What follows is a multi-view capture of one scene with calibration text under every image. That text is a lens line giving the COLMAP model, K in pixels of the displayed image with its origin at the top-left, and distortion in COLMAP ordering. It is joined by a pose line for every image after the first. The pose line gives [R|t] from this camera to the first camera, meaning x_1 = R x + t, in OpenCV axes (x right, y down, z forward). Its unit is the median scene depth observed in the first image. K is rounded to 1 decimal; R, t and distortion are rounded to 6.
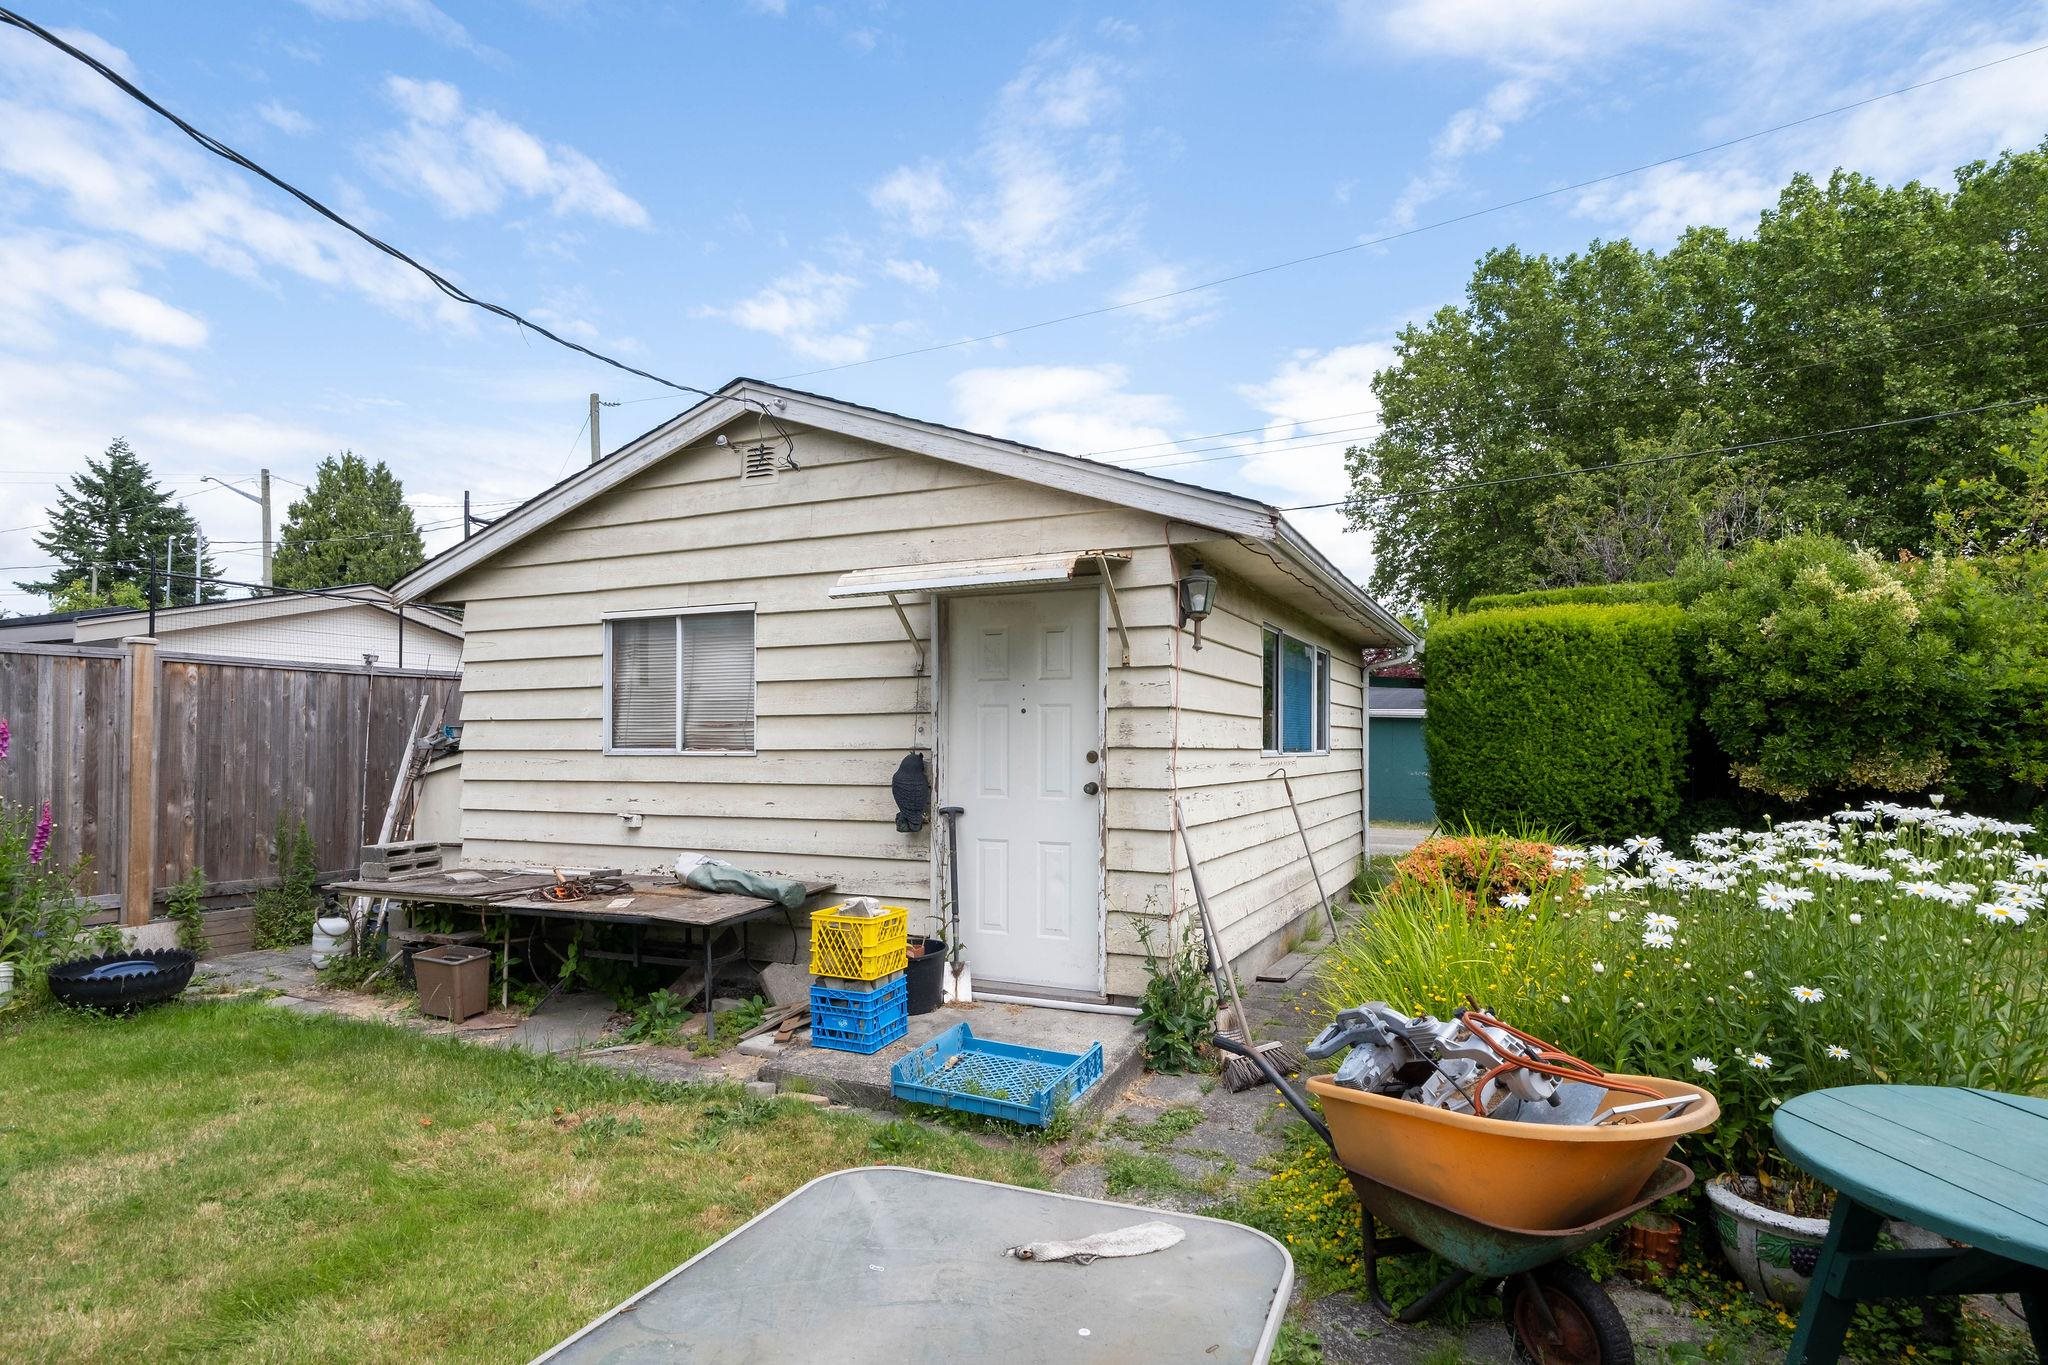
lens RADIAL K [[1145.7, 0, 973.2], [0, 1145.7, 722.4], [0, 0, 1]] dist [-0.008900, 0.000204]
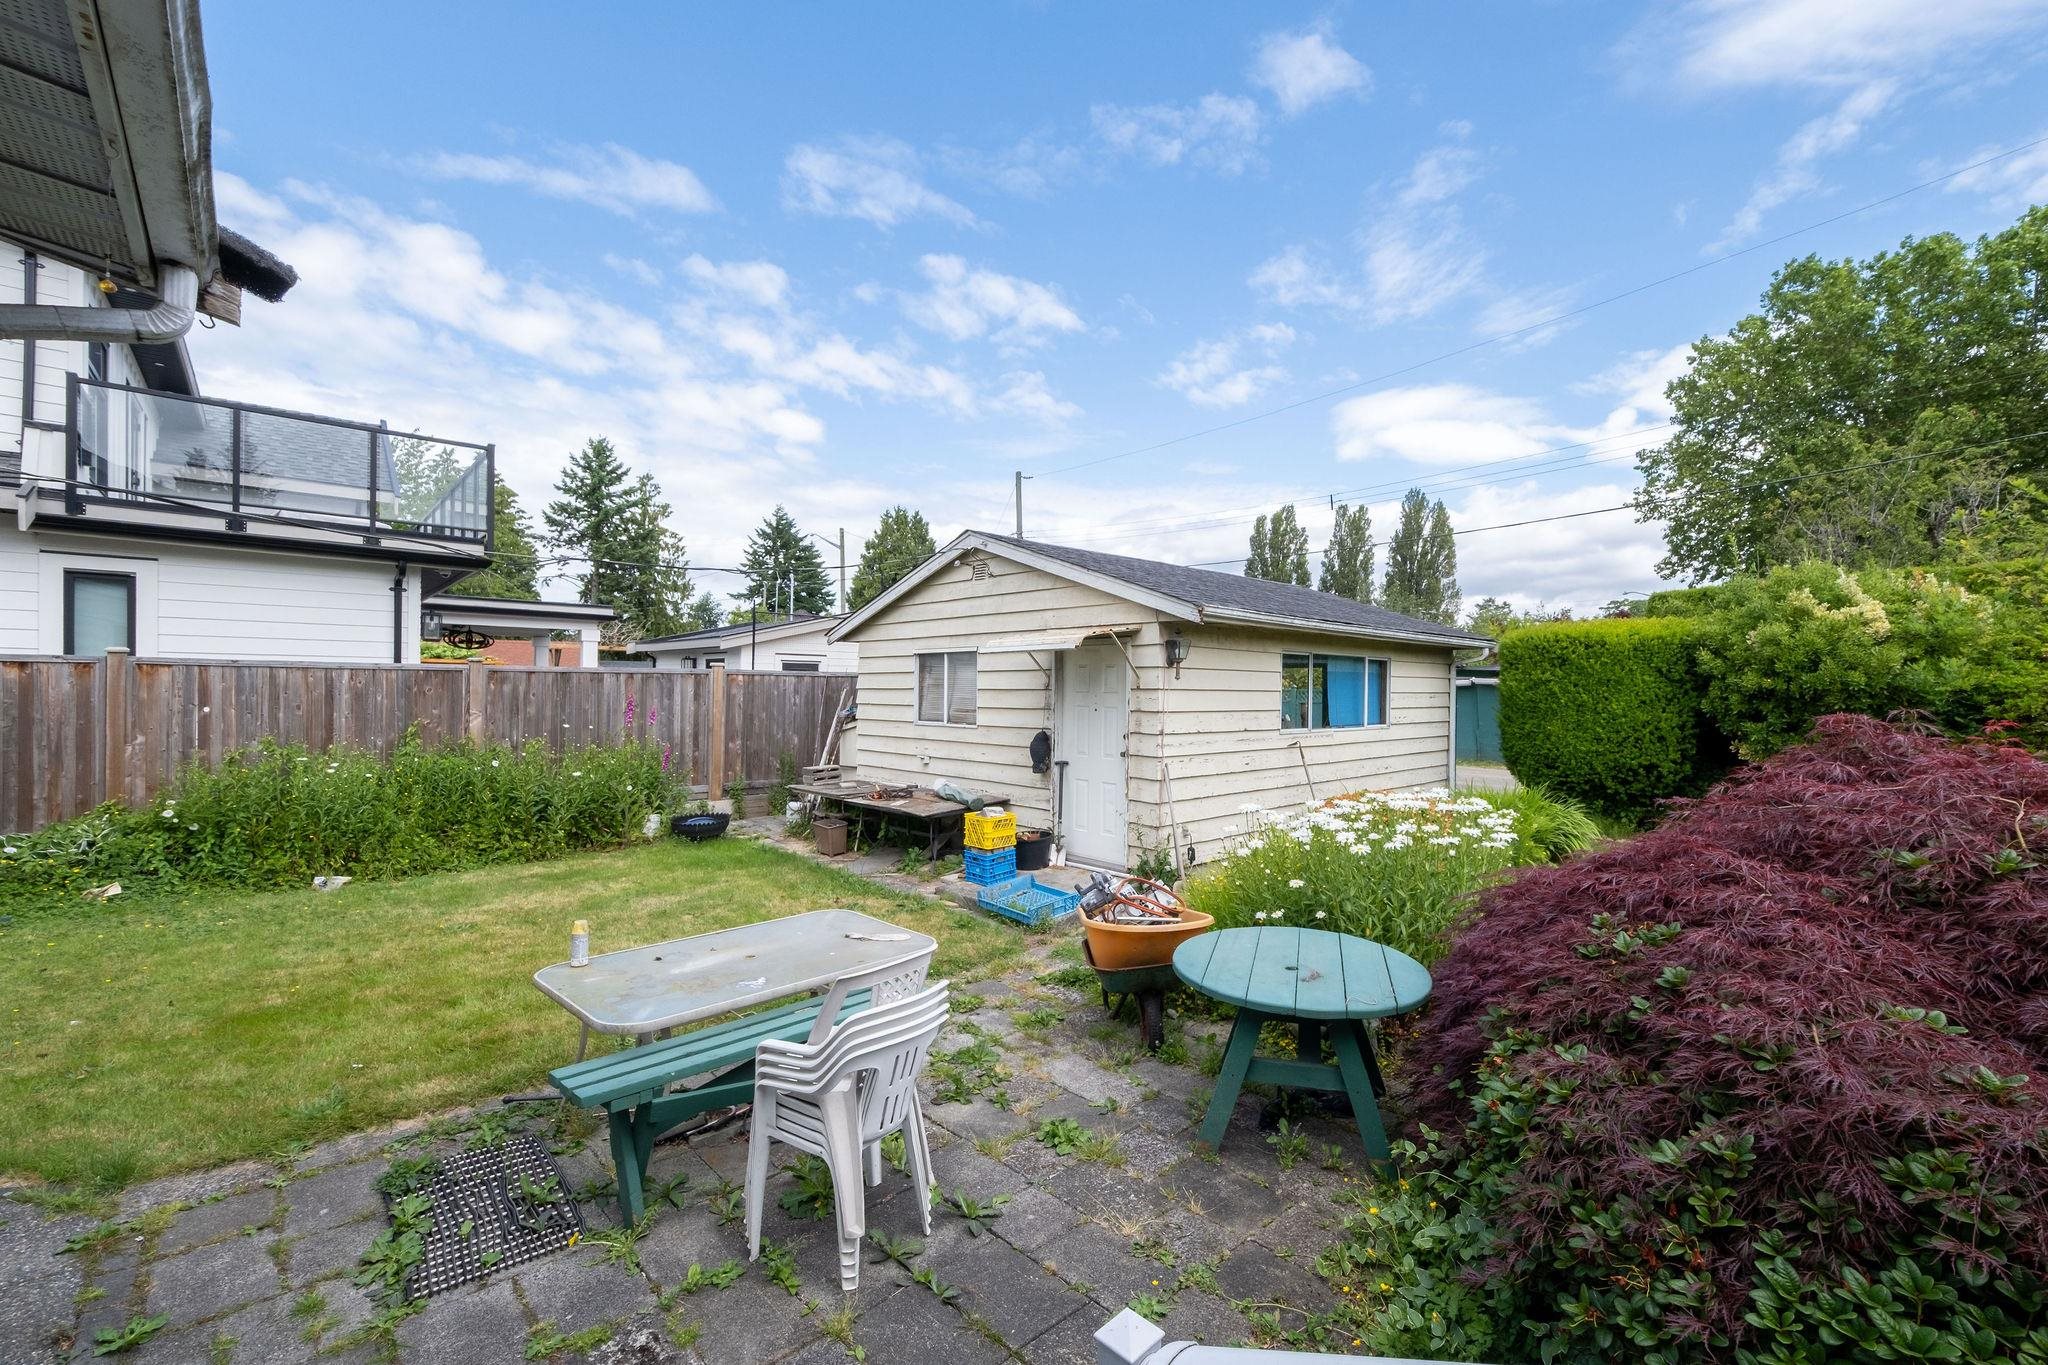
lens RADIAL K [[828.3, 0, 1040.6], [0, 828.3, 691.7], [0, 0, 1]] dist [-0.003712, -0.001244]
pose [[0.941204, 0.009245, -0.337712, 0.256203], [-0.001920, 0.999756, 0.022018, -0.042834], [0.337833, -0.020075, 0.940992, -0.169653]]
